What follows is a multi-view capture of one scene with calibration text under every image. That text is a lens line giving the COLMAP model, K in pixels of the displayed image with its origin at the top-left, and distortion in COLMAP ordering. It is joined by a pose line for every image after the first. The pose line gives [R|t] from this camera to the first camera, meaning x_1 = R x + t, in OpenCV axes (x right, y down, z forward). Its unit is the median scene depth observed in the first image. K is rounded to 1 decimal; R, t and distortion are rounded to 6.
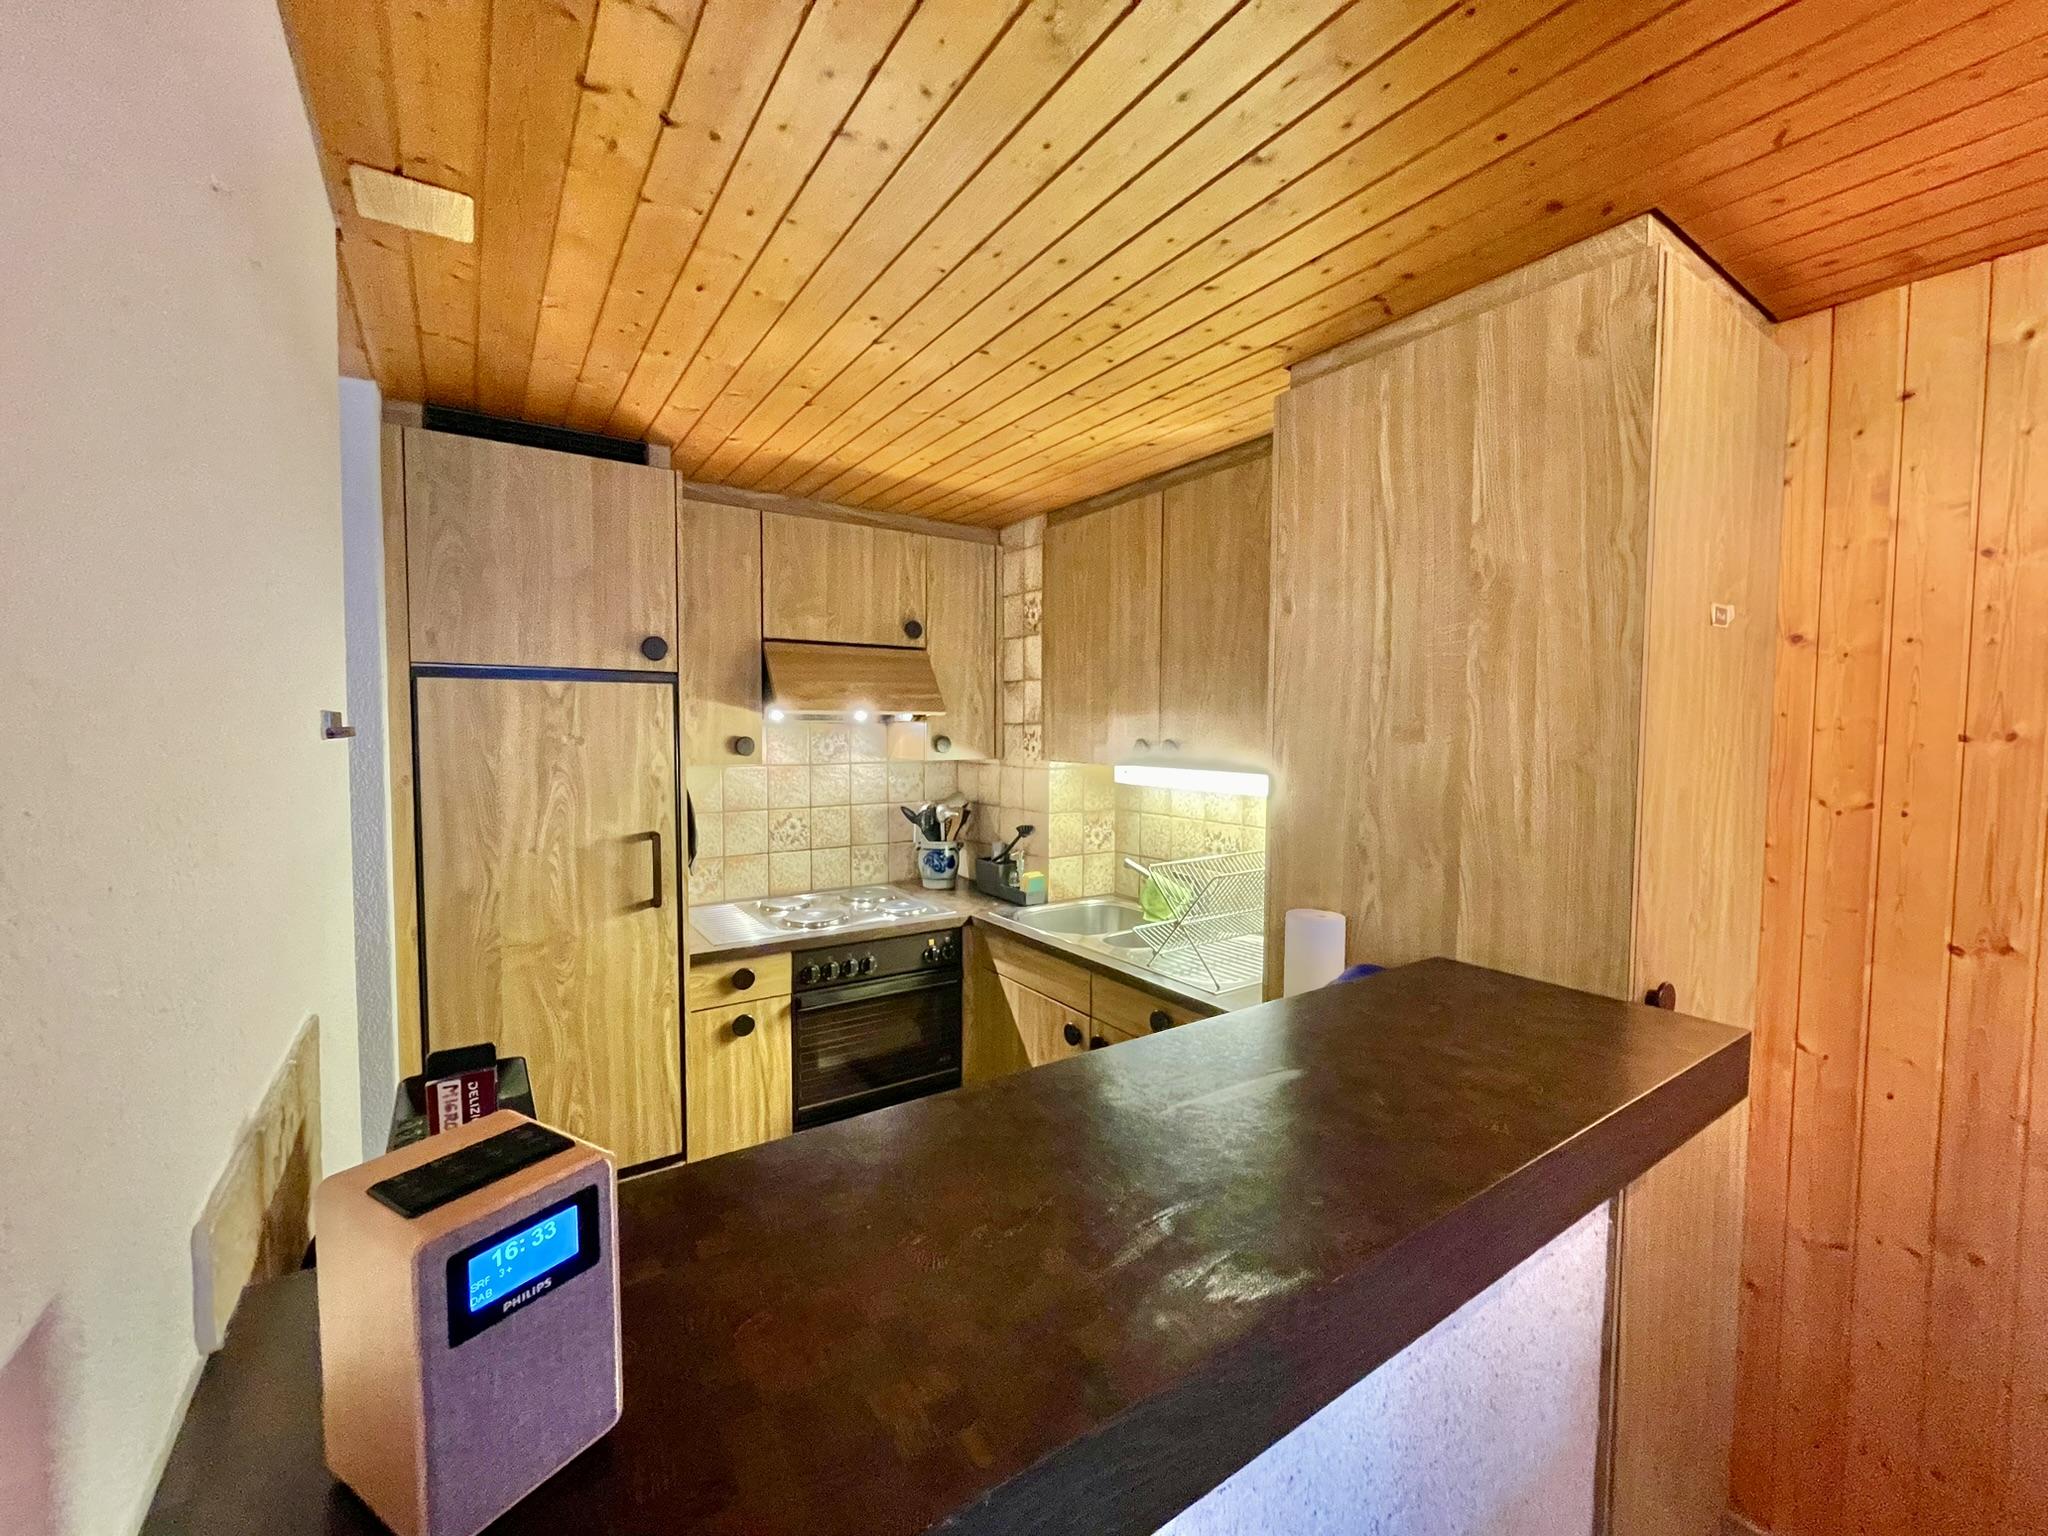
lens RADIAL K [[830.3, 0, 1028.0], [0, 830.3, 771.8], [0, 0, 1]] dist [0.001651, -0.000027]
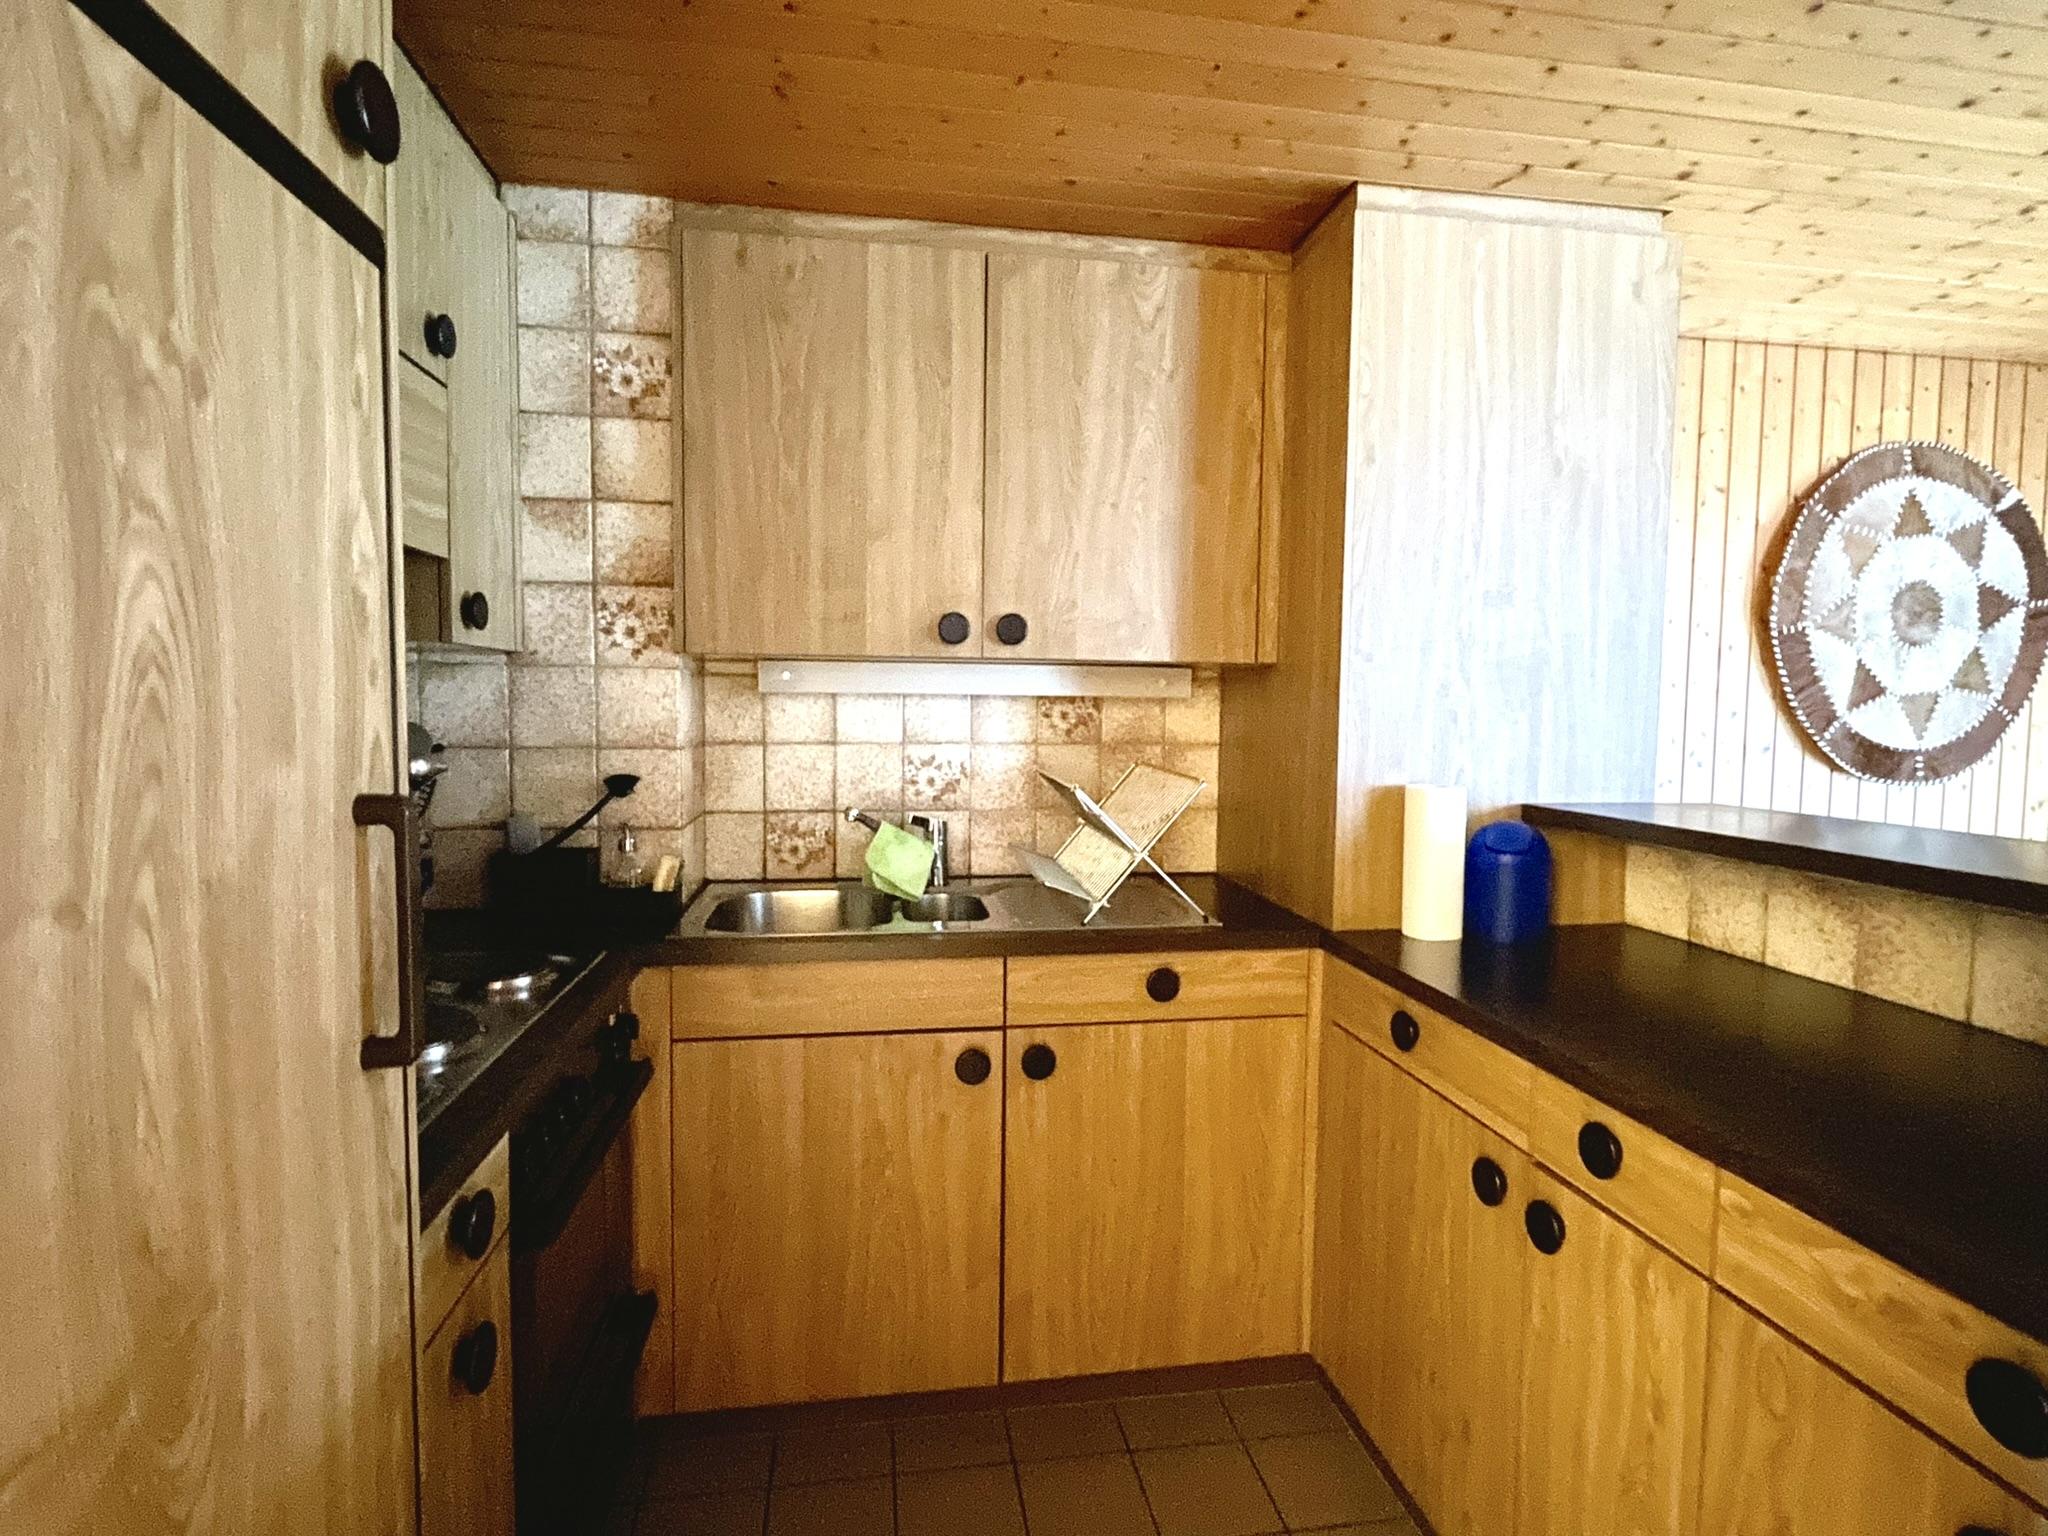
lens RADIAL K [[1020.4, 0, 1028.2], [0, 1020.4, 755.6], [0, 0, 1]] dist [0.006089, 0.000135]
pose [[0.427856, -0.048067, 0.902568, -0.658236], [0.042595, 0.998548, 0.032987, 0.056721], [-0.902843, 0.024331, 0.429282, 0.661428]]
